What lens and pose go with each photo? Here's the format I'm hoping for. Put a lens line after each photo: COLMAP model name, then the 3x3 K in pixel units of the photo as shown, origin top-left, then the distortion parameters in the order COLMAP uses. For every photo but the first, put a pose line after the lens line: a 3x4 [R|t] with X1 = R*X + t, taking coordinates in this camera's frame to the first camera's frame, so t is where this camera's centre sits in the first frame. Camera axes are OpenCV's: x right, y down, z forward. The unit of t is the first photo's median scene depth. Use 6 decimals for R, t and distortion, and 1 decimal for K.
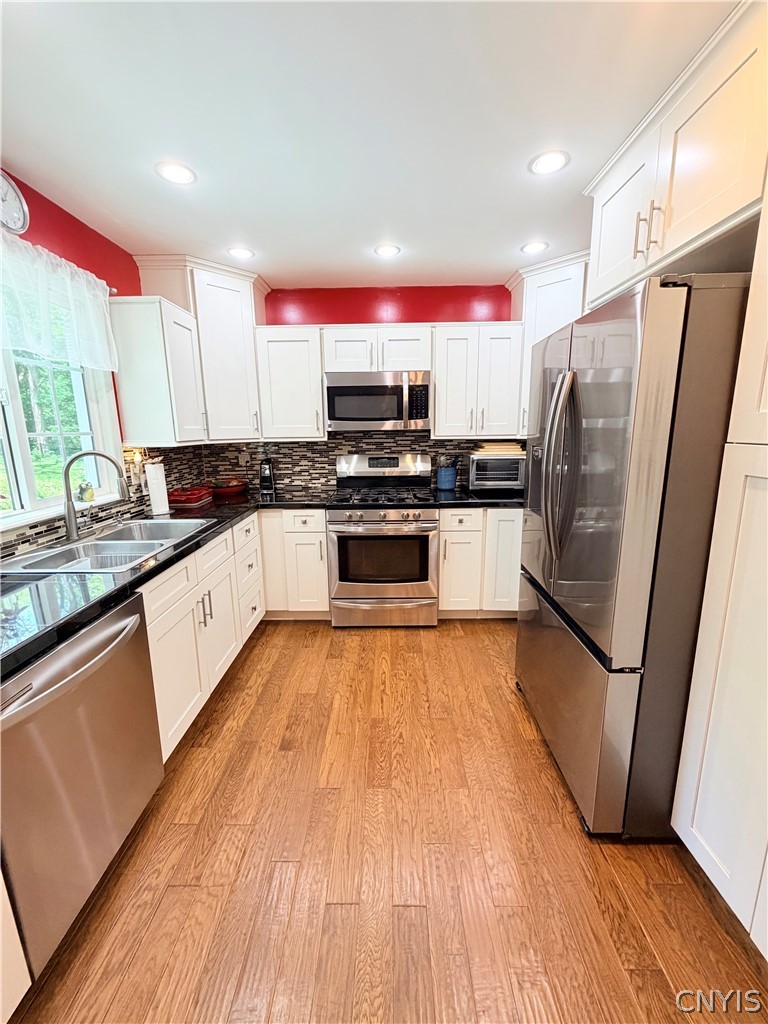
lens RADIAL K [[405.4, 0, 384.9], [0, 405.4, 508.5], [0, 0, 1]] dist [-0.002332, 0.000261]
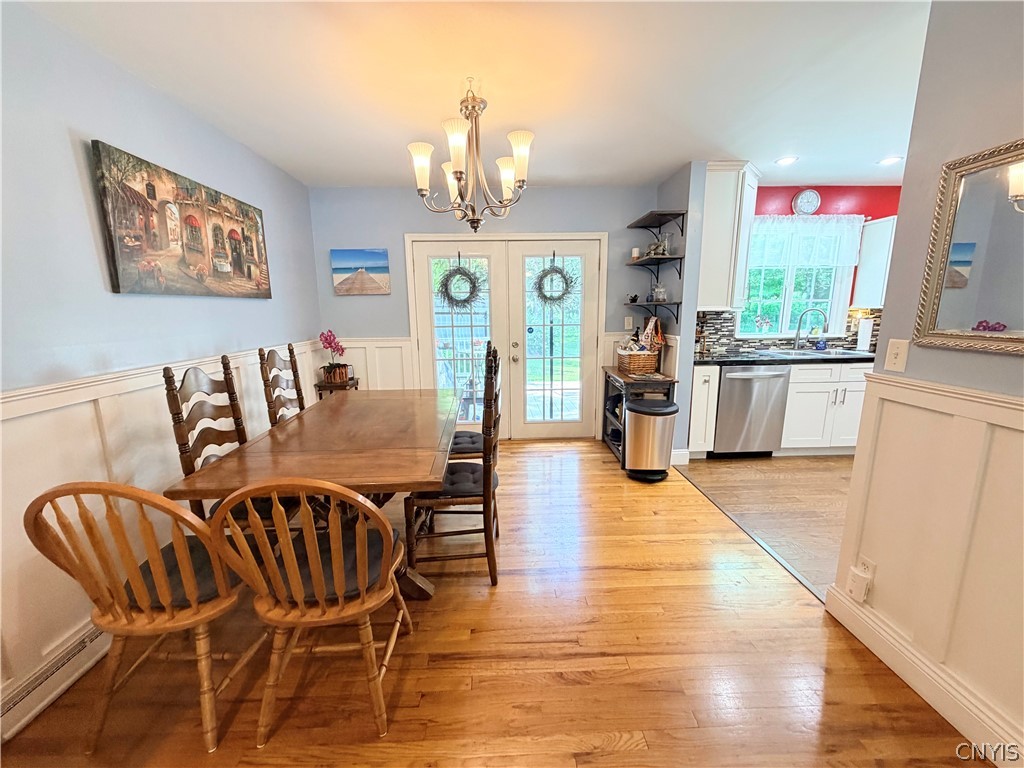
lens RADIAL K [[405.4, 0, 507.5], [0, 405.4, 386.0], [0, 0, 1]] dist [-0.002332, 0.000261]
pose [[0.038798, 0.202807, -0.978450, 0.988147], [-0.185718, 0.963590, 0.192363, 0.100398], [0.981837, 0.174252, 0.075051, -0.472210]]
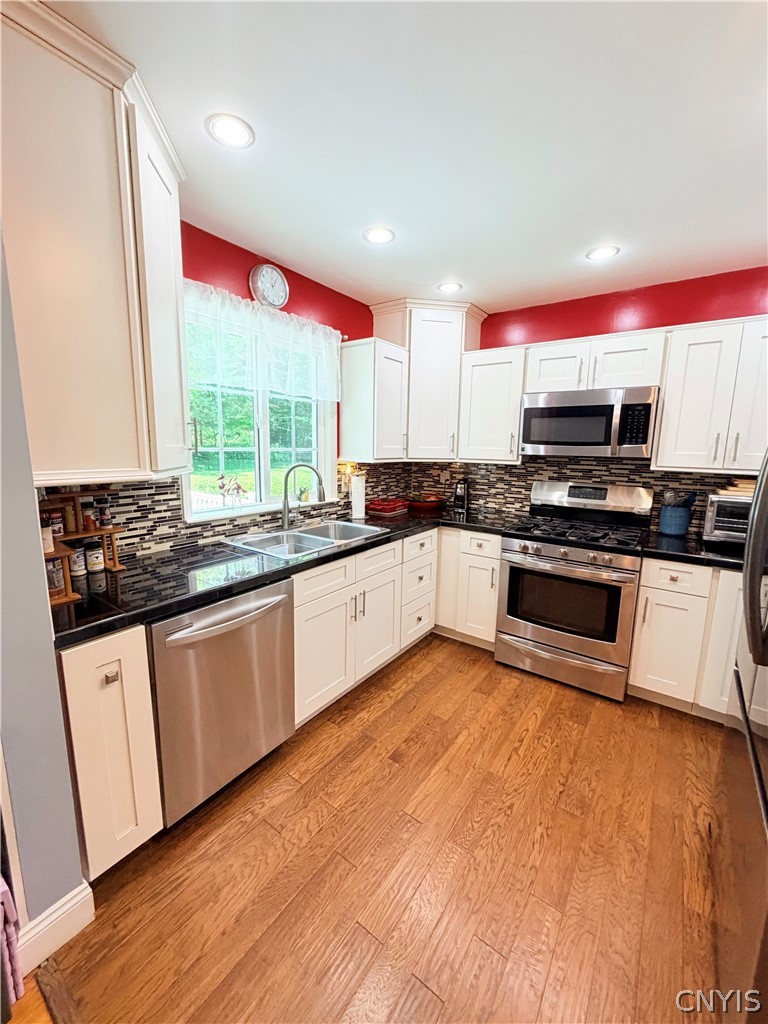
lens RADIAL K [[405.4, 0, 385.5], [0, 405.4, 509.8], [0, 0, 1]] dist [-0.002332, 0.000261]
pose [[0.817928, 0.118653, -0.562953, 0.178274], [-0.140897, 0.990016, 0.003953, -0.027377], [0.557801, 0.076085, 0.826480, 0.062448]]
